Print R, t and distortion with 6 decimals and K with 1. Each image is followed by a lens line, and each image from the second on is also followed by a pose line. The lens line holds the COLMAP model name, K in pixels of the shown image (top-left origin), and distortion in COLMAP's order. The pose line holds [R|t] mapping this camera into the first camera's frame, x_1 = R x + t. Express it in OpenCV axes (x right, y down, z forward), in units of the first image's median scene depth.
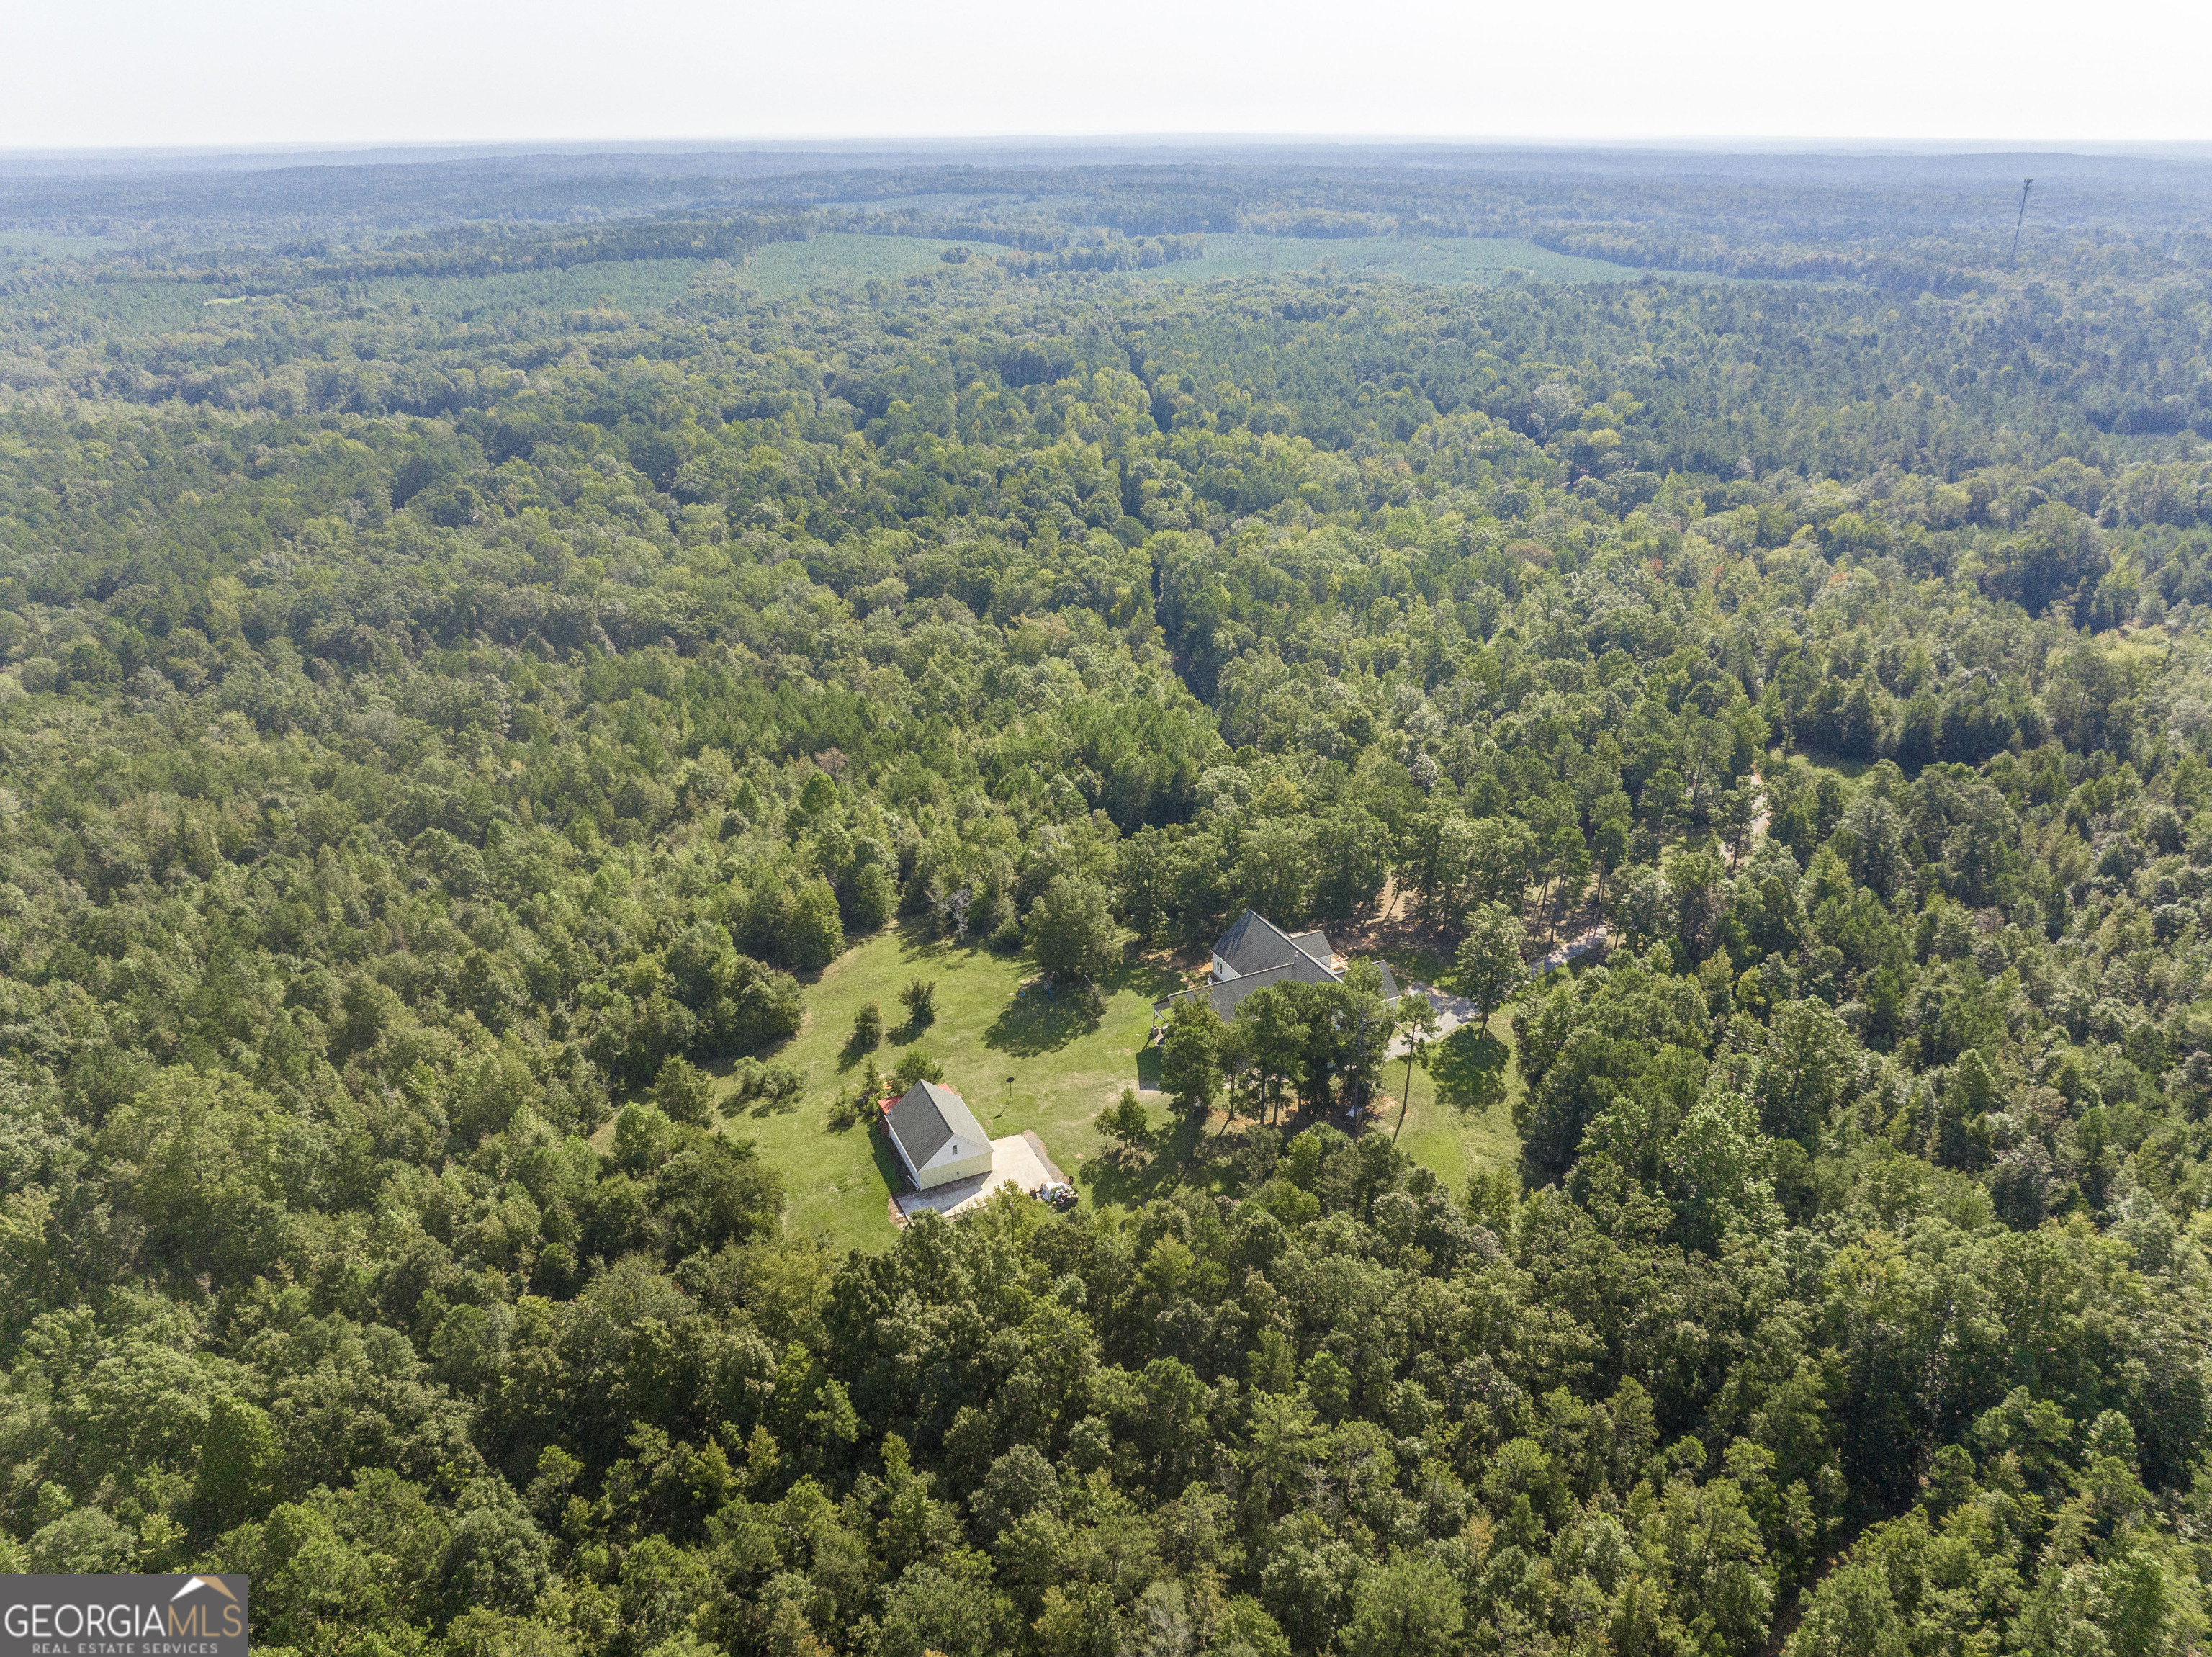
lens RADIAL K [[1528.5, 0, 1106.0], [0, 1528.5, 828.5], [0, 0, 1]] dist [-0.062228, 0.033728]
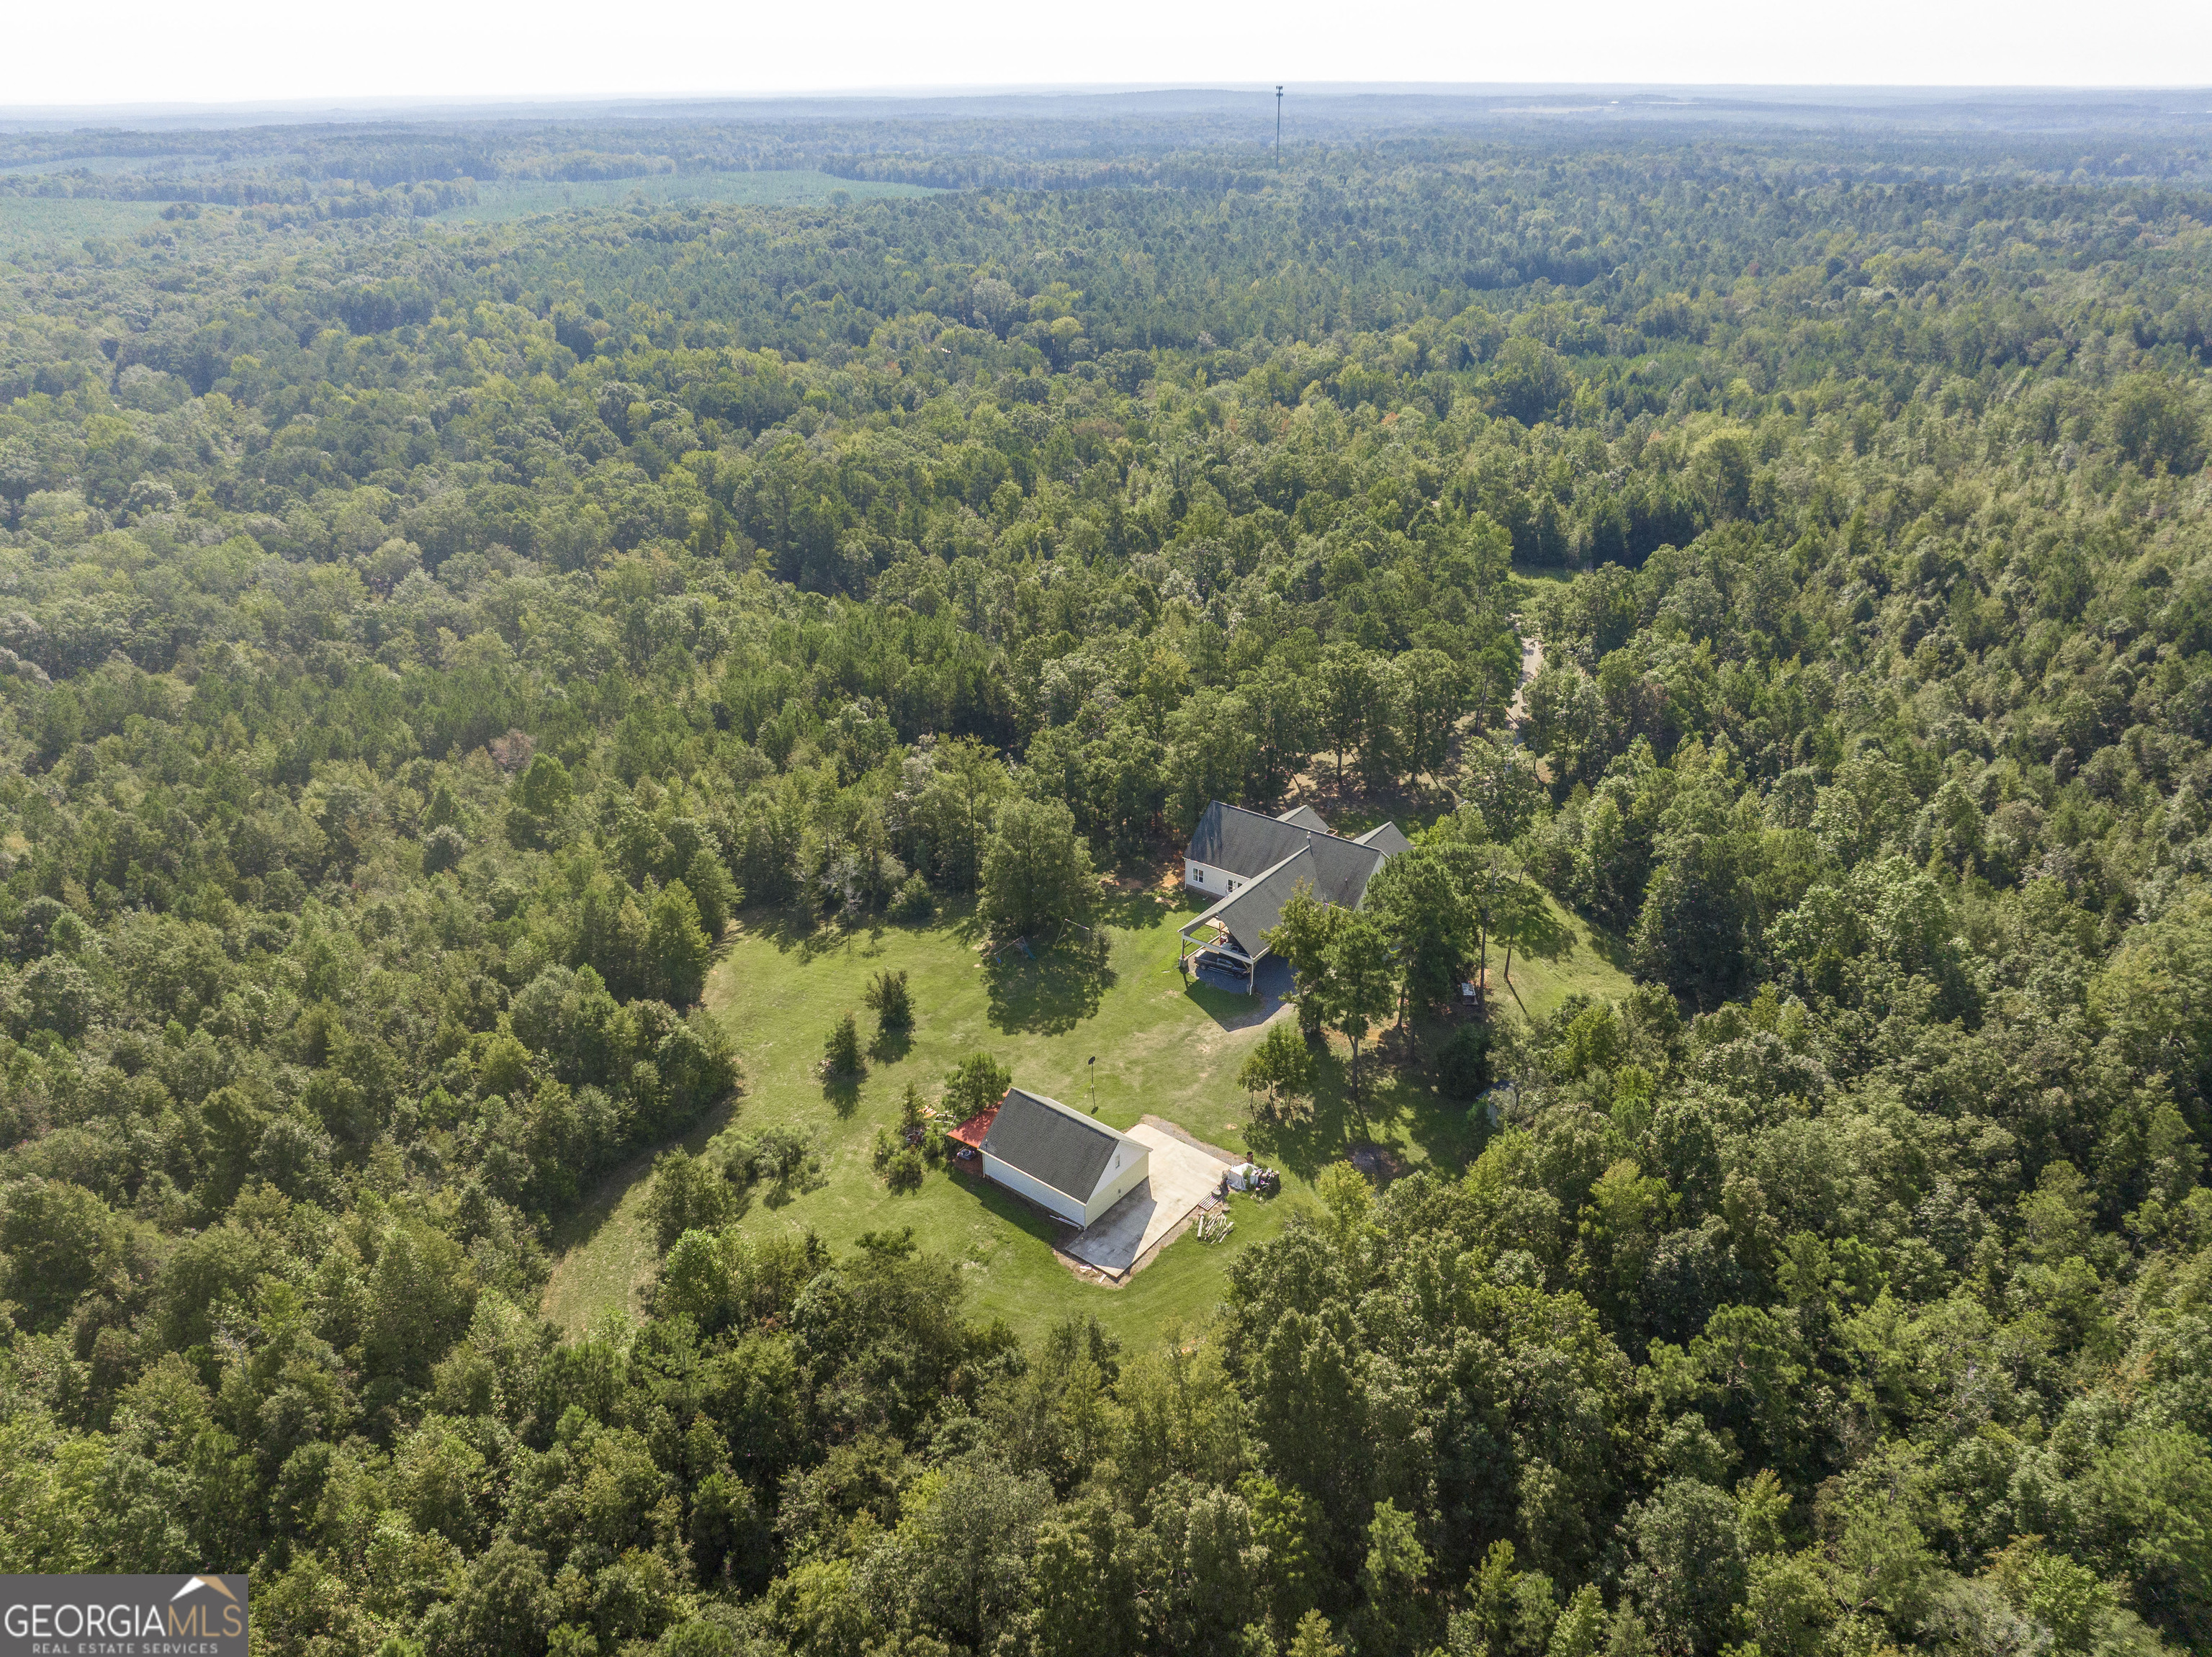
lens RADIAL K [[1528.5, 0, 1106.0], [0, 1528.5, 828.5], [0, 0, 1]] dist [-0.062228, 0.033728]
pose [[0.892846, -0.201804, 0.402617, -0.311521], [0.190780, 0.979290, 0.067775, -0.000111], [-0.407957, 0.016299, 0.912856, 0.268386]]
